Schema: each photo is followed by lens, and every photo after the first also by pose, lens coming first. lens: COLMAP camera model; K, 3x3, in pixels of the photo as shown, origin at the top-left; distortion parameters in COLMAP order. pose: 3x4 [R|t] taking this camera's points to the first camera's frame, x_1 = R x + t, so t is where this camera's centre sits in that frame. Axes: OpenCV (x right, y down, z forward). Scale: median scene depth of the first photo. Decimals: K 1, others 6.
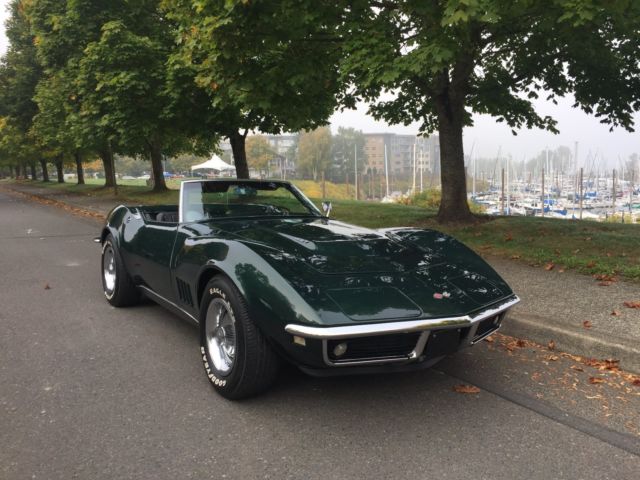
lens RADIAL K [[533.7, 0, 320.0], [0, 533.7, 240.0], [0, 0, 1]] dist [0.069566, -0.072618]
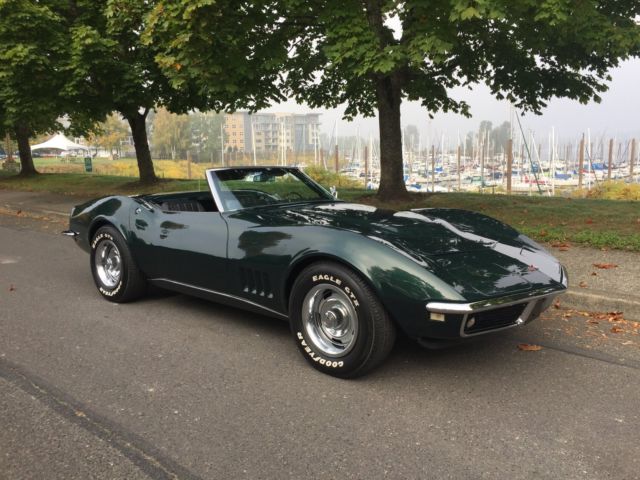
lens RADIAL K [[523.3, 0, 320.0], [0, 523.3, 240.0], [0, 0, 1]] dist [0.141993, -0.184234]
pose [[0.969389, -0.053326, 0.239670, -0.138064], [0.043528, 0.997993, 0.045997, -0.008020], [-0.241642, -0.034157, 0.969764, 0.003205]]
